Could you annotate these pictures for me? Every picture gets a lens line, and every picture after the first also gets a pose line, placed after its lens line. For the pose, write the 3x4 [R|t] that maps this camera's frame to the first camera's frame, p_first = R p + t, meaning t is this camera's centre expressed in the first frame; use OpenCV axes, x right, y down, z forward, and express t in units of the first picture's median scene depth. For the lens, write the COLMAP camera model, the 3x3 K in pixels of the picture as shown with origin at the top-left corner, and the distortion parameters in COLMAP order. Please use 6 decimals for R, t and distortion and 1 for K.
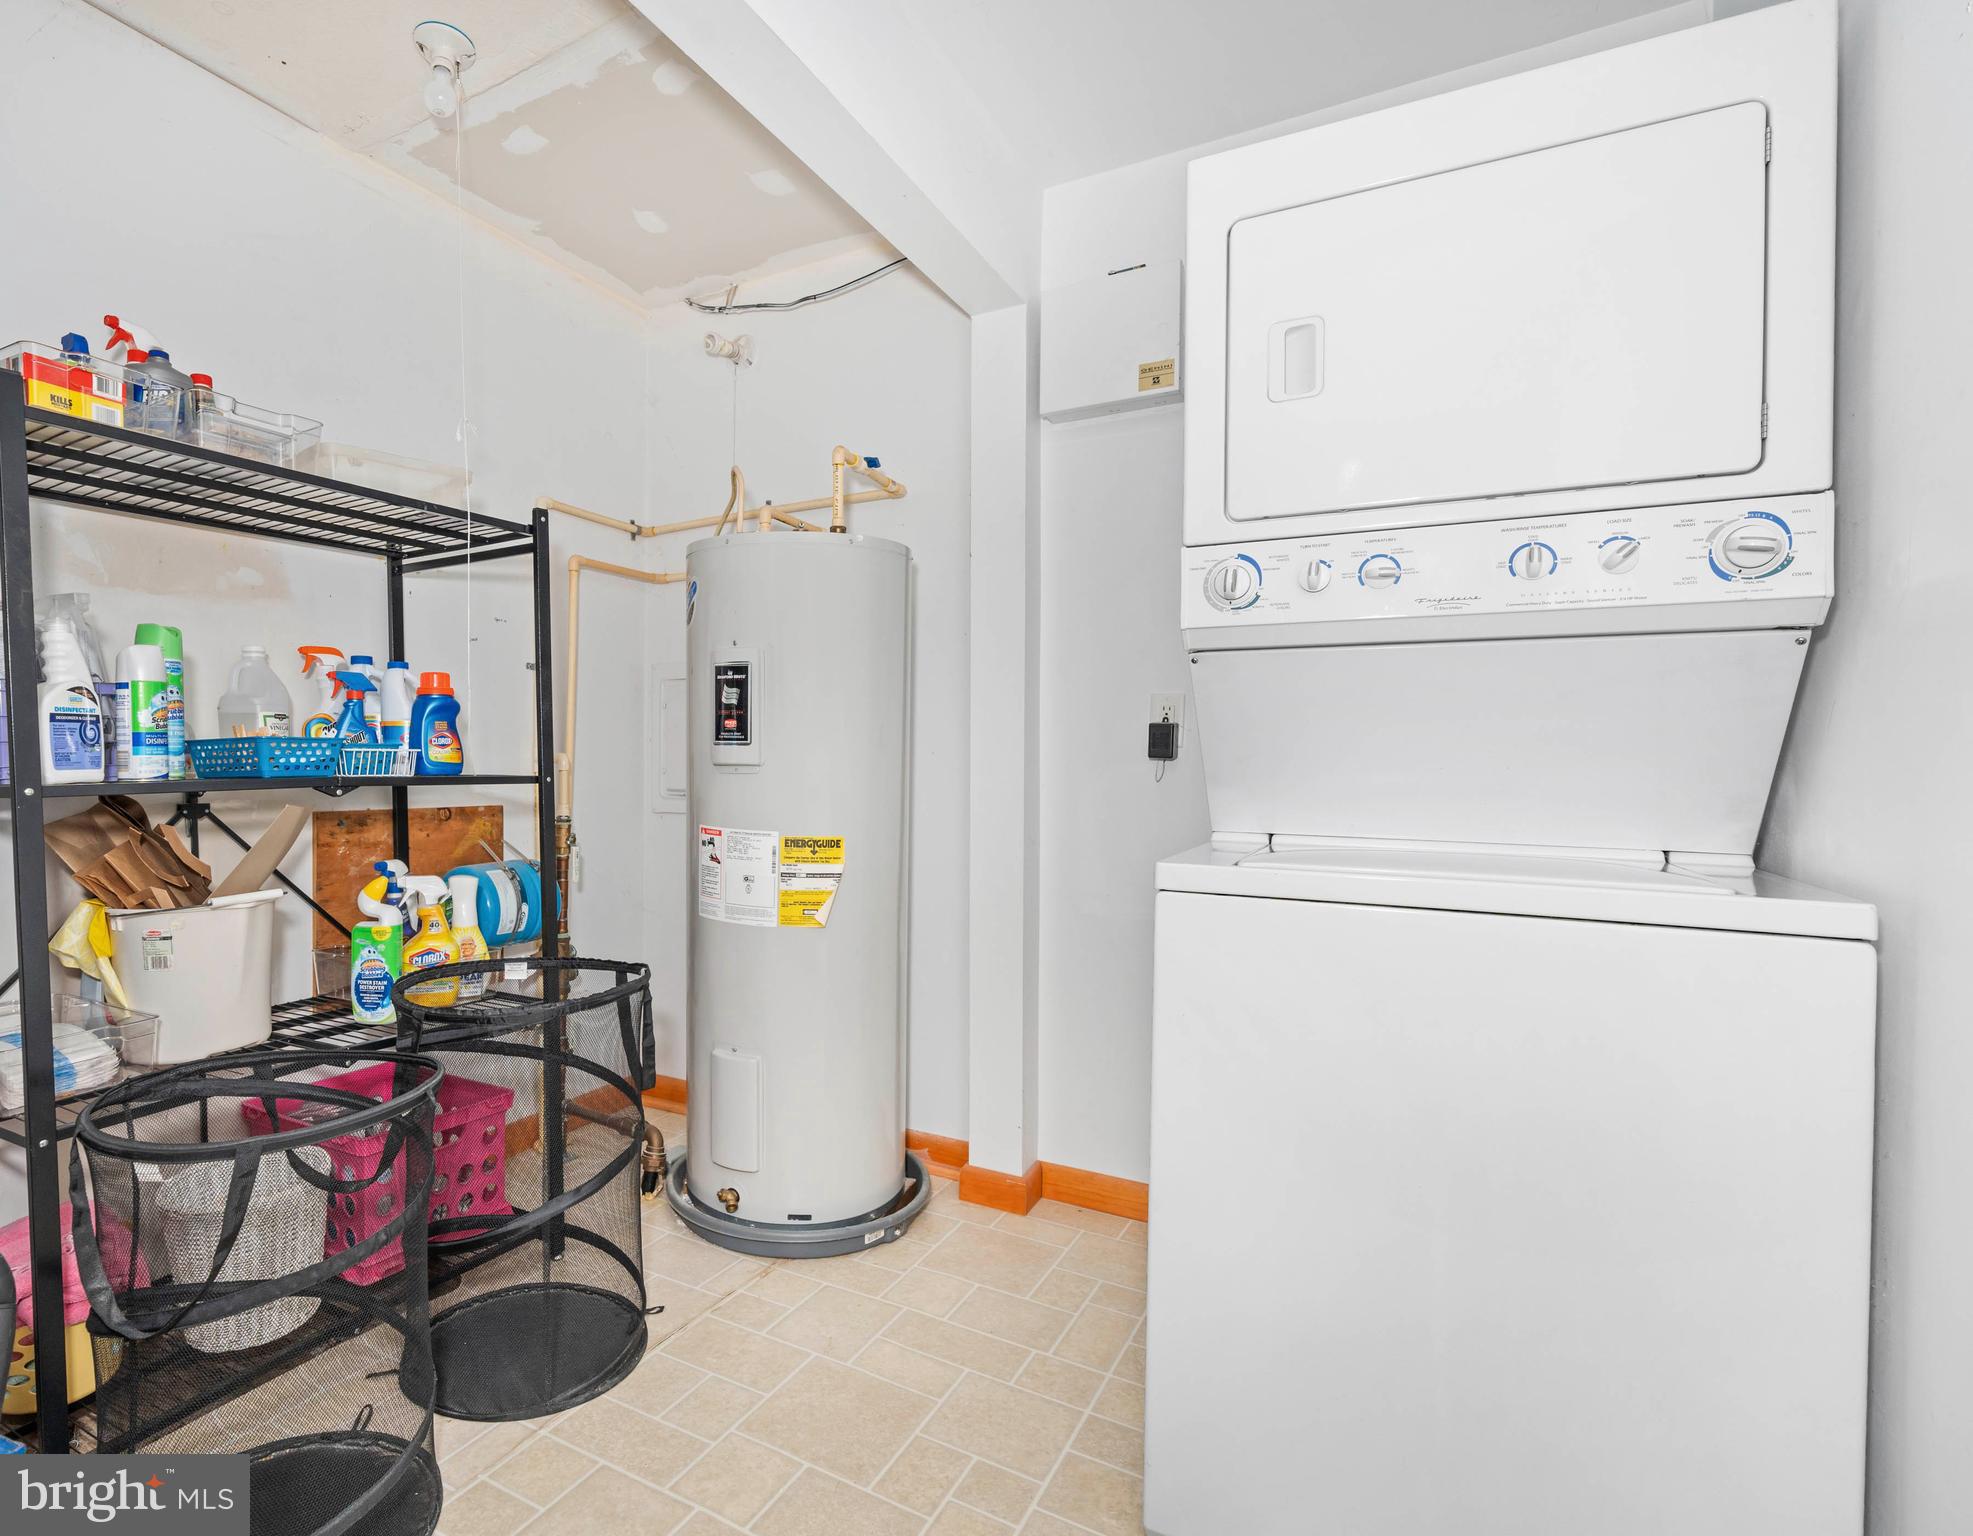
lens RADIAL K [[945.7, 0, 977.3], [0, 945.7, 770.7], [0, 0, 1]] dist [-0.000778, -0.000168]
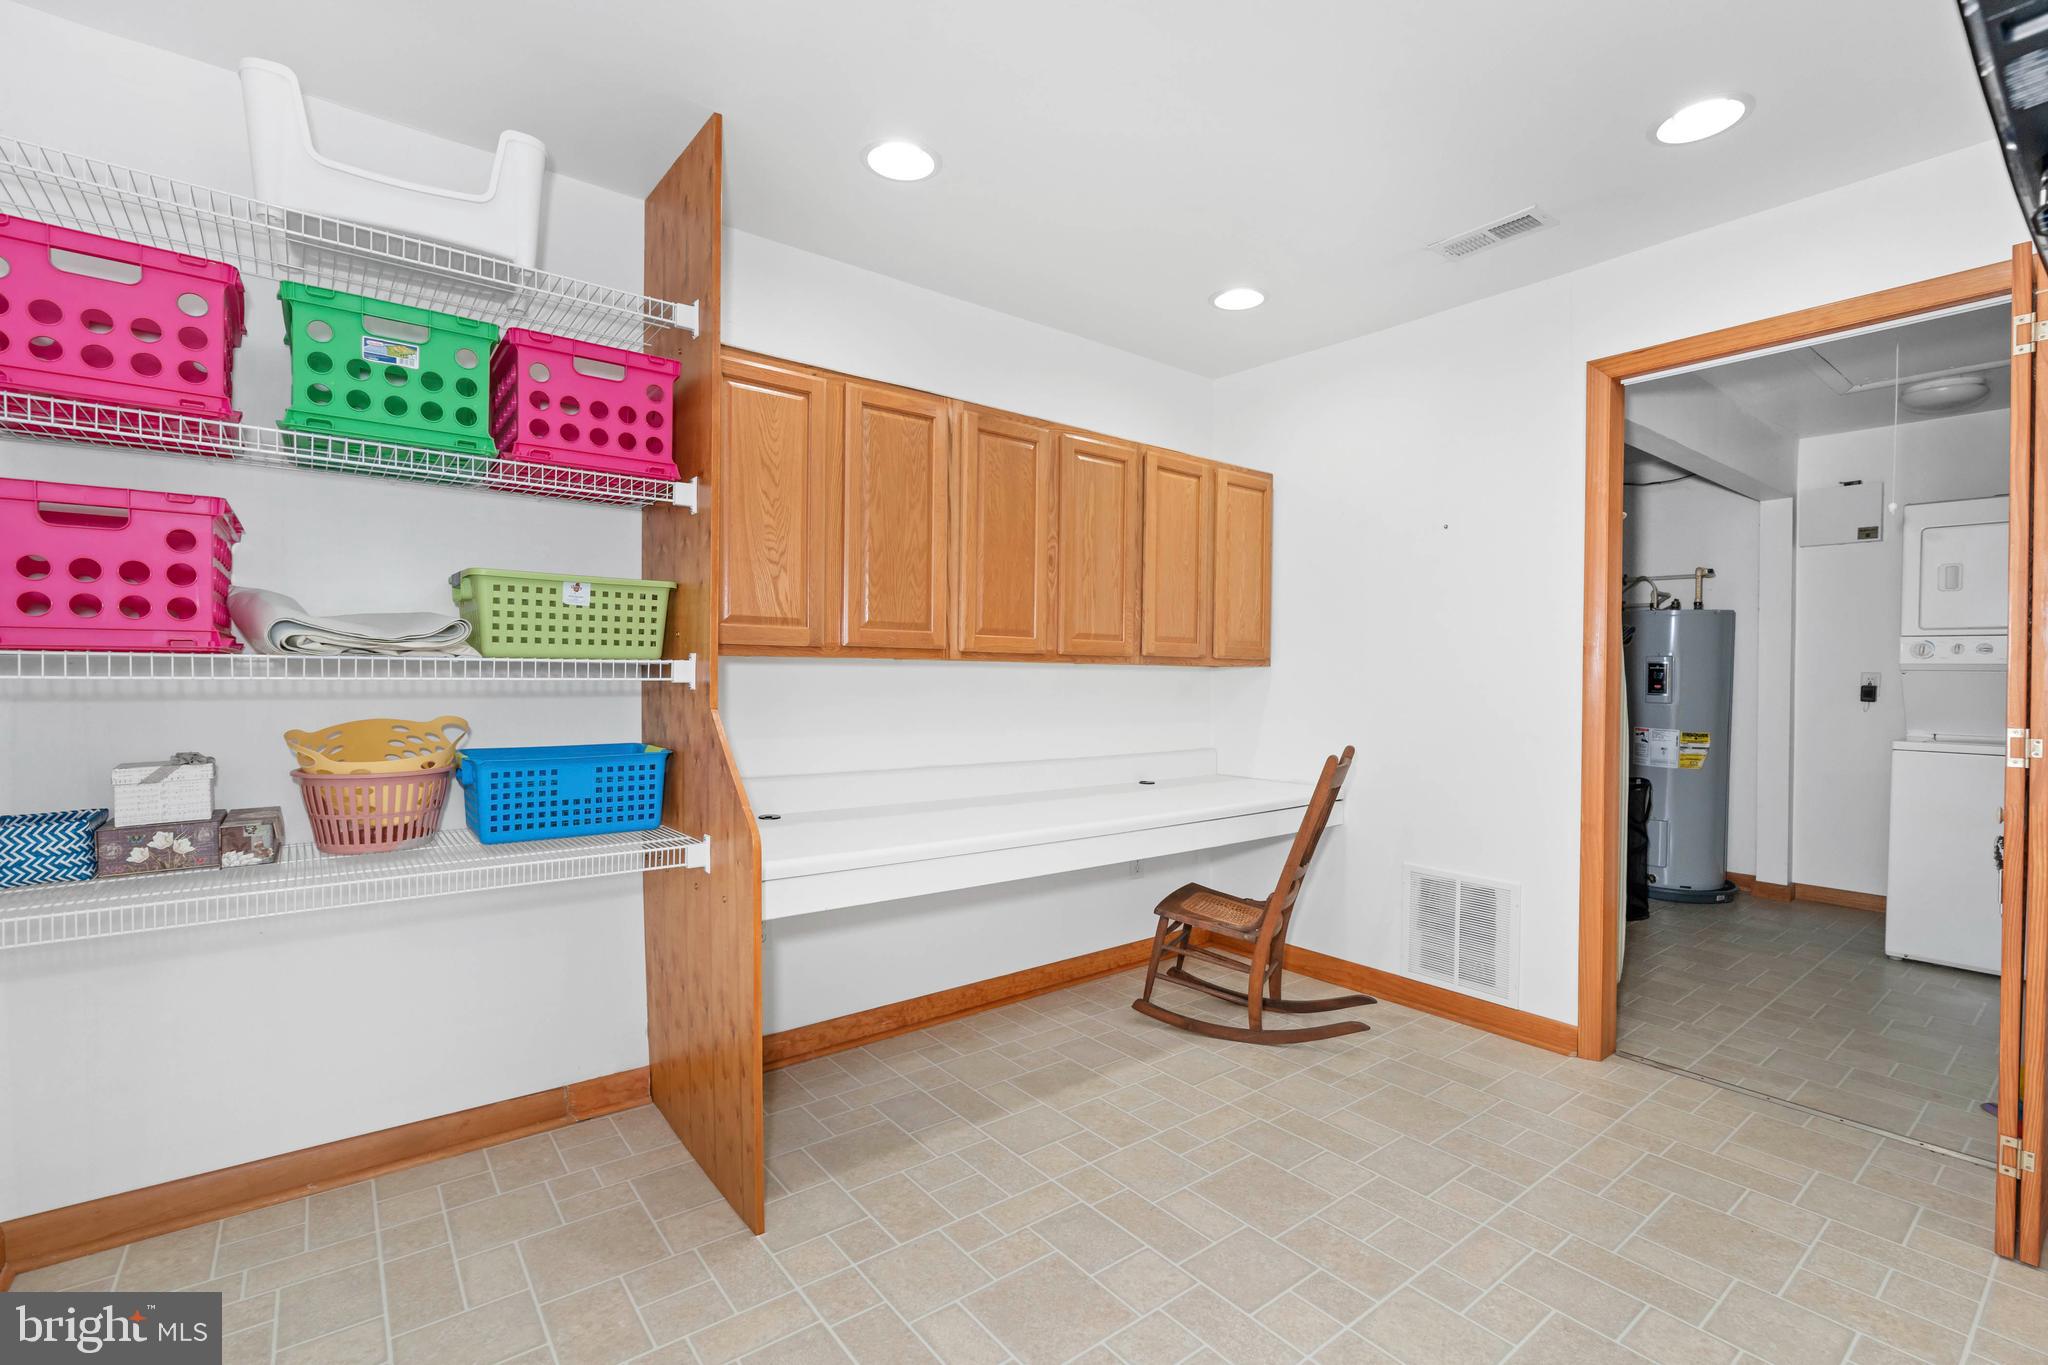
lens RADIAL K [[940.2, 0, 1068.7], [0, 940.2, 684.7], [0, 0, 1]] dist [-0.009265, 0.004307]
pose [[0.914032, 0.003931, -0.405622, -0.673873], [-0.002092, 0.999985, 0.004978, -0.063174], [0.405636, -0.003701, 0.914027, -1.892134]]
